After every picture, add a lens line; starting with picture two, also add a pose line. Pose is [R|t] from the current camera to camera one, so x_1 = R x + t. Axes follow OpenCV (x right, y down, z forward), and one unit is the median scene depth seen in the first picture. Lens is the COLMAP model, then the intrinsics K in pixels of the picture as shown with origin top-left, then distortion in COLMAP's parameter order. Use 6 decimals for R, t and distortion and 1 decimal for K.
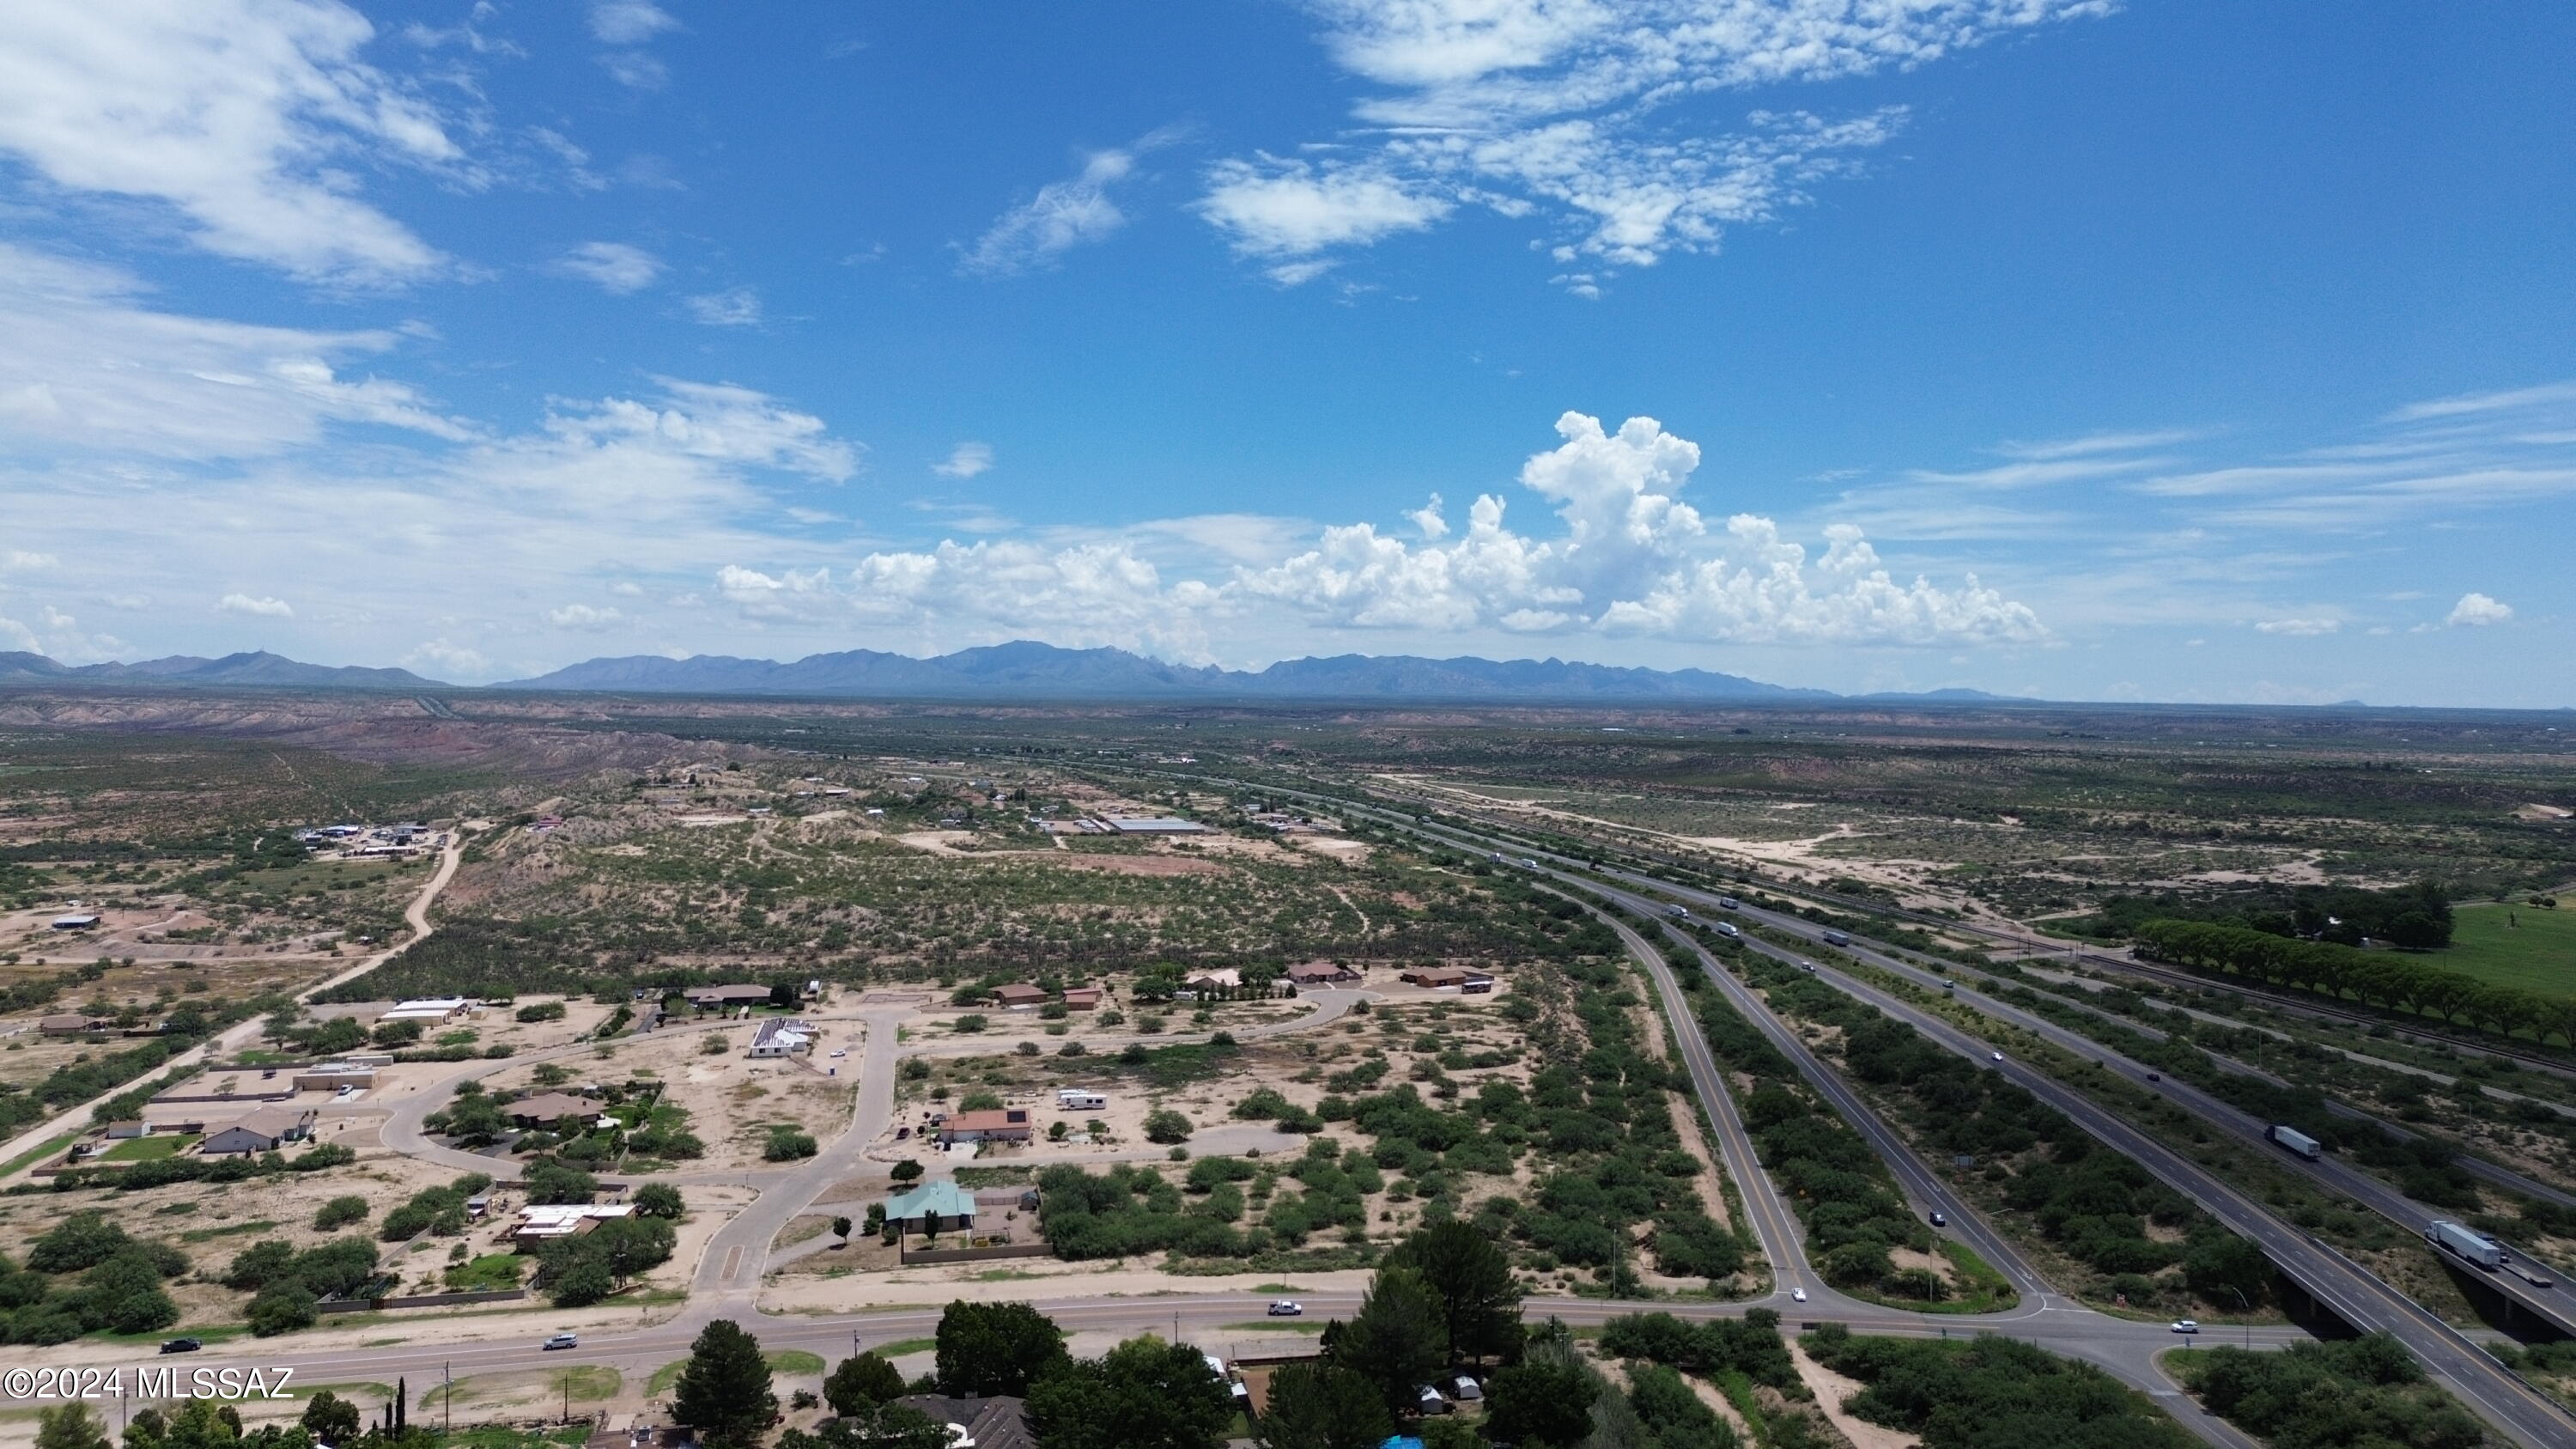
lens RADIAL K [[1816.1, 0, 1293.2], [0, 1816.1, 706.6], [0, 0, 1]] dist [0.071244, -0.070319]
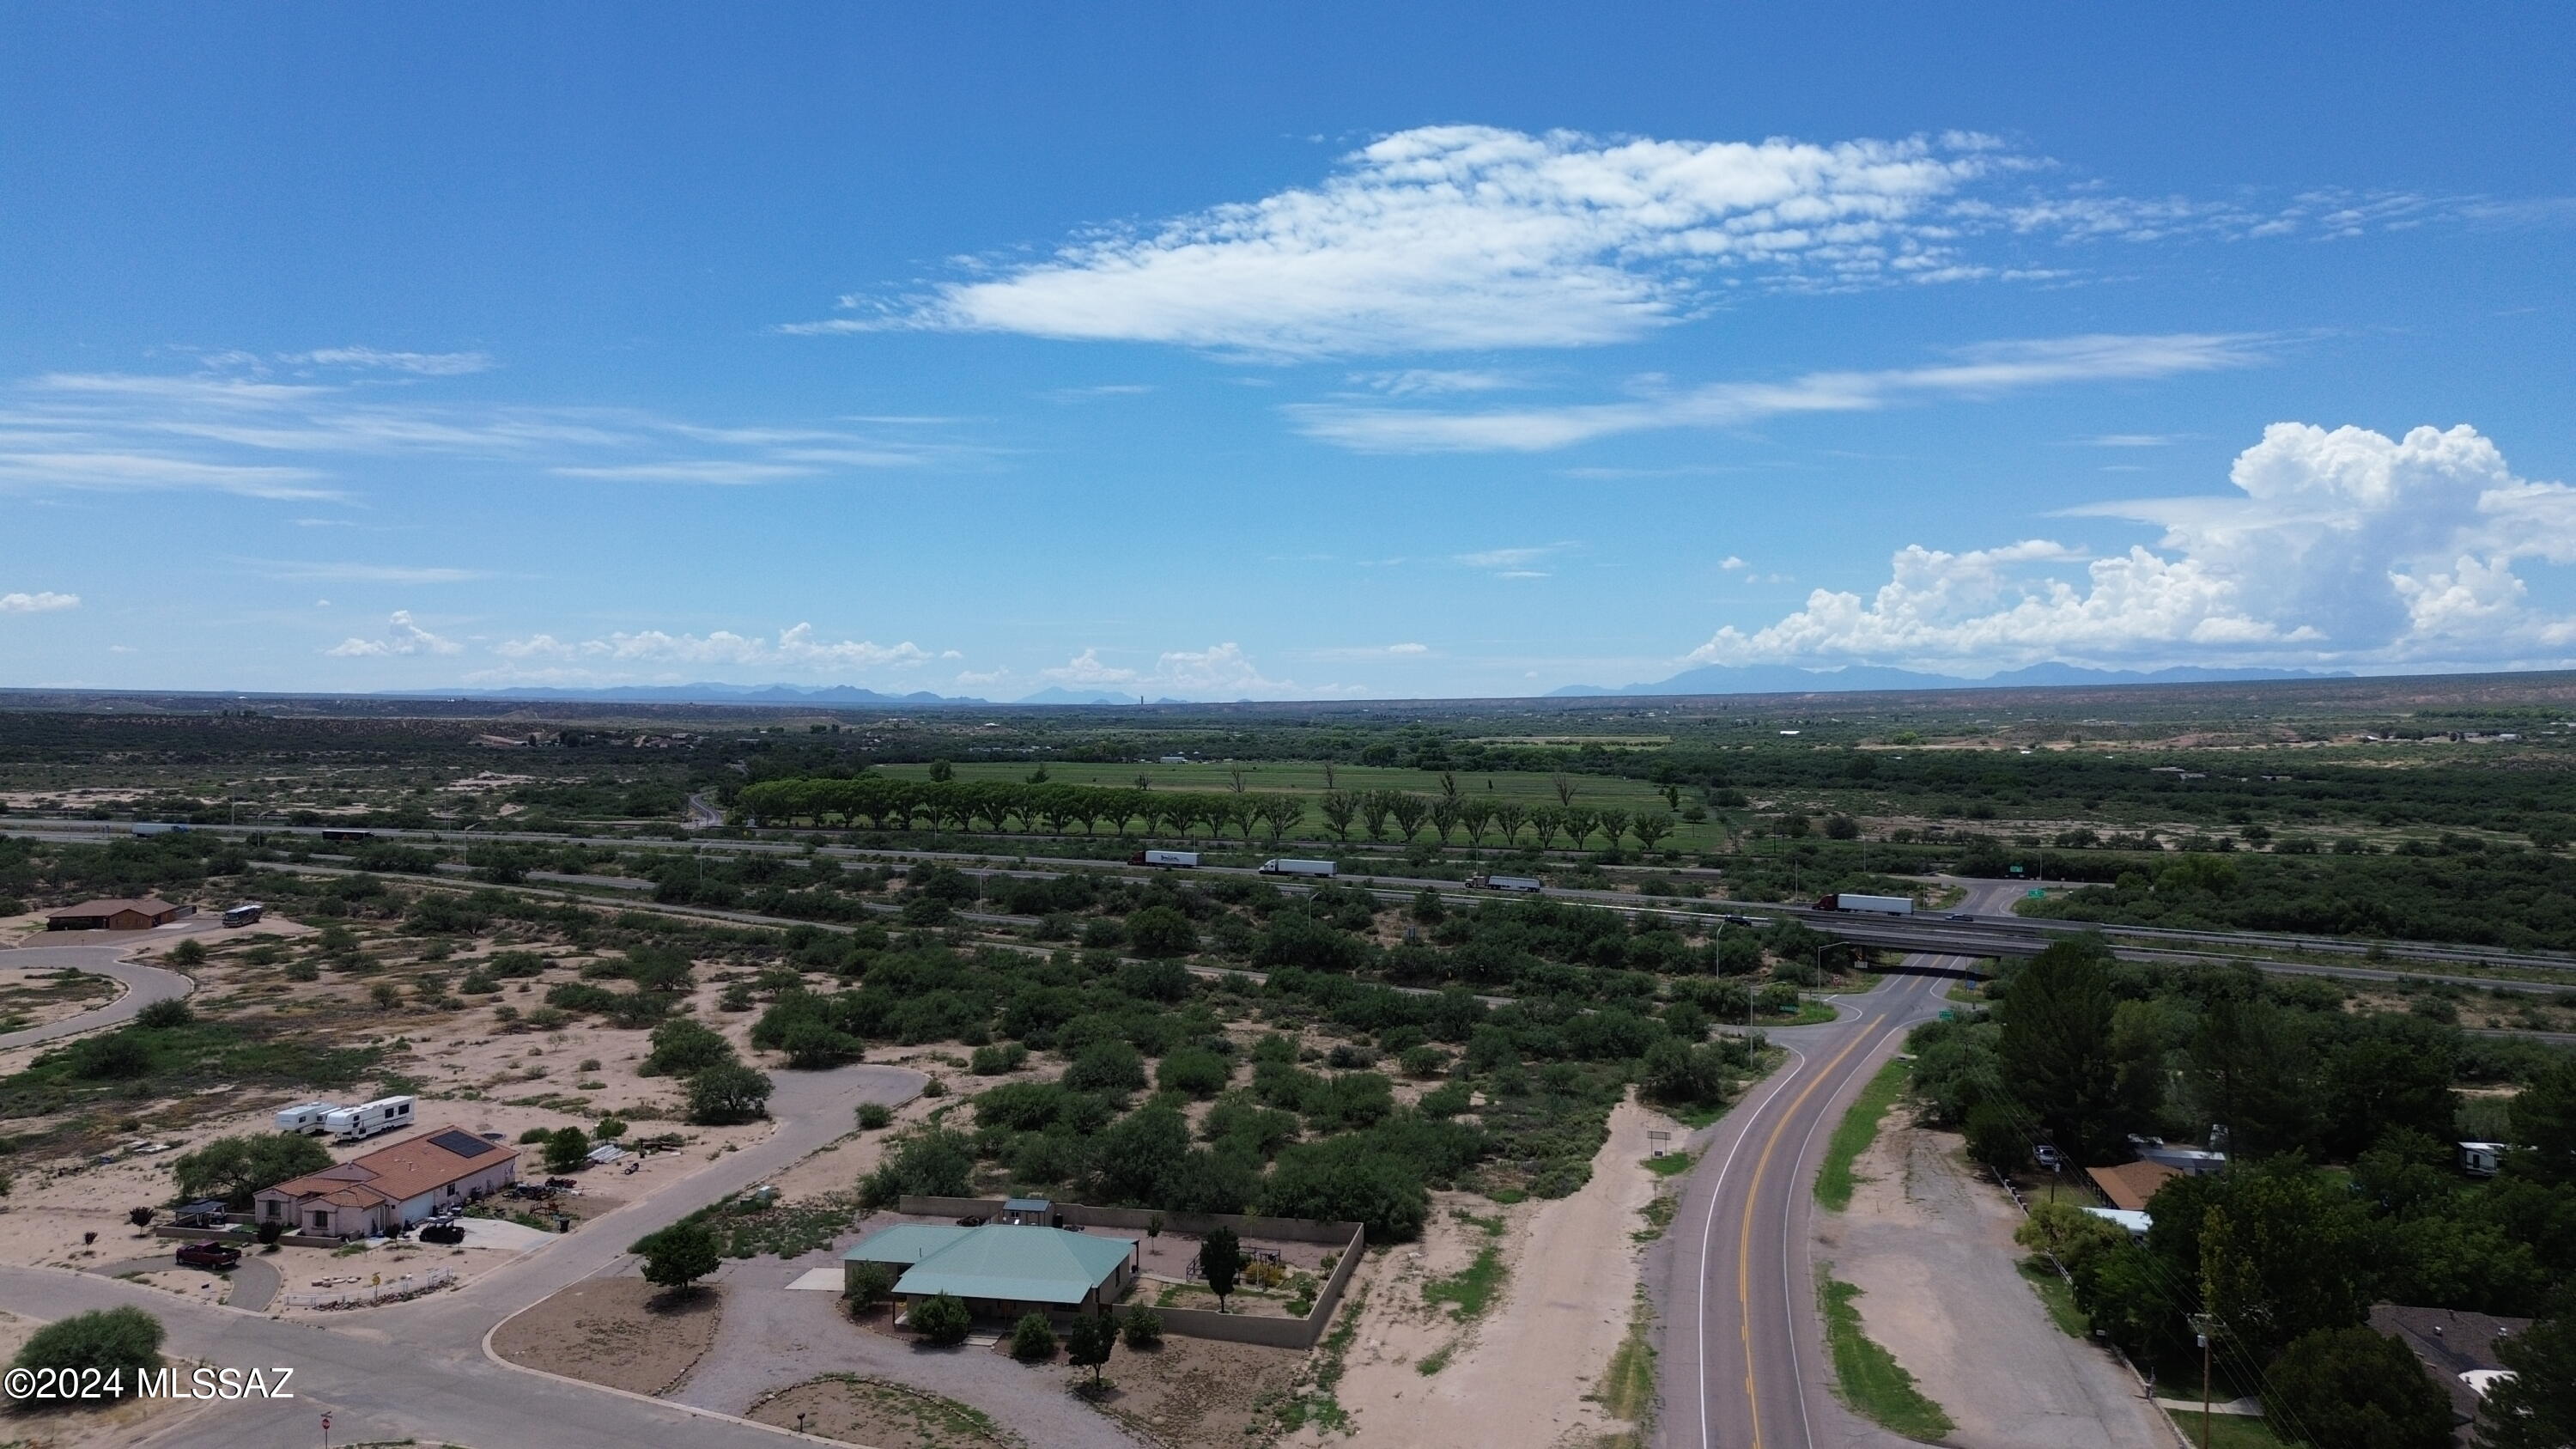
lens RADIAL K [[1816.1, 0, 1287.7], [0, 1816.1, 732.9], [0, 0, 1]] dist [0.071244, -0.070319]
pose [[0.404479, -0.018990, 0.914350, -0.601514], [0.000611, 0.999790, 0.020495, 0.156606], [-0.914547, -0.007731, 0.404405, 0.845519]]
